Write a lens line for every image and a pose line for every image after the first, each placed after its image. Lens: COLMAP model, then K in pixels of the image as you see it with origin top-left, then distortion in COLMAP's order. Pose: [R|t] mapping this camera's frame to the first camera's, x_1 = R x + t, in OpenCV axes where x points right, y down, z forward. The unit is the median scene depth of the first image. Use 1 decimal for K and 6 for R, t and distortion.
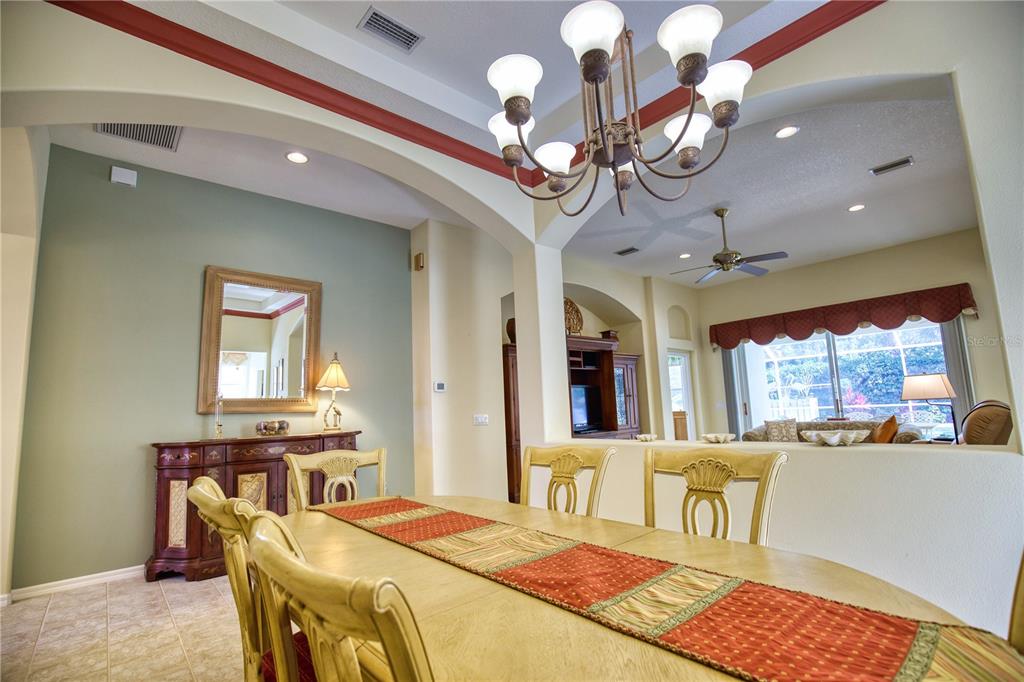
lens RADIAL K [[466.0, 0, 515.1], [0, 466.0, 346.7], [0, 0, 1]] dist [-0.035031, 0.004652]
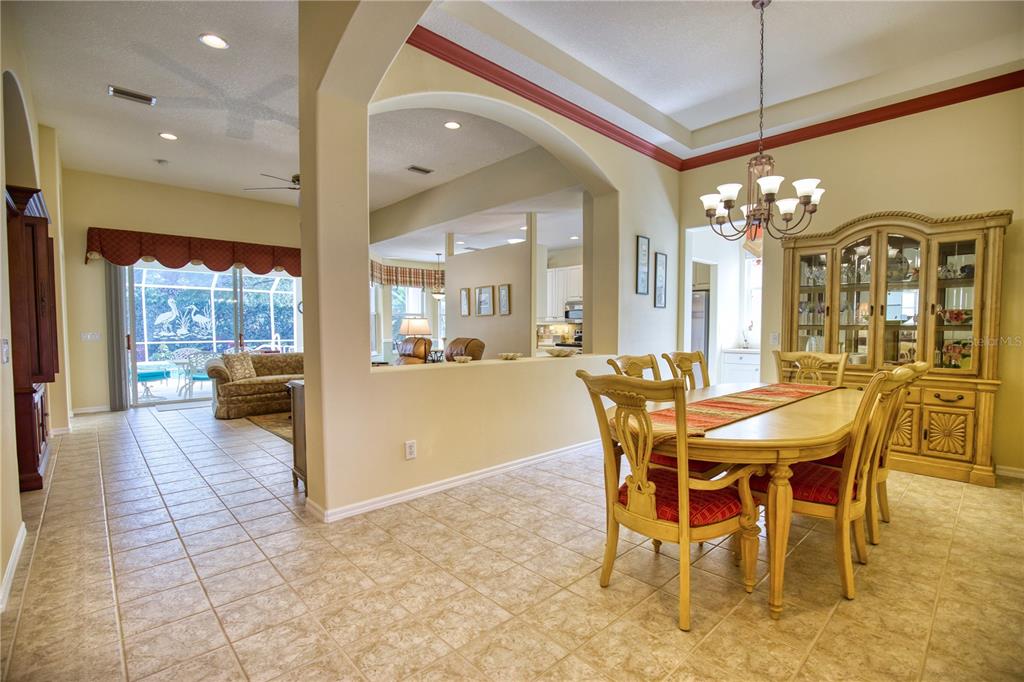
lens RADIAL K [[466.0, 0, 520.3], [0, 466.0, 349.0], [0, 0, 1]] dist [-0.035031, 0.004652]
pose [[-0.047859, -0.003468, 0.998848, -0.345924], [-0.125273, 0.992119, -0.002558, 0.066523], [-0.990967, -0.125251, -0.047916, 0.377730]]
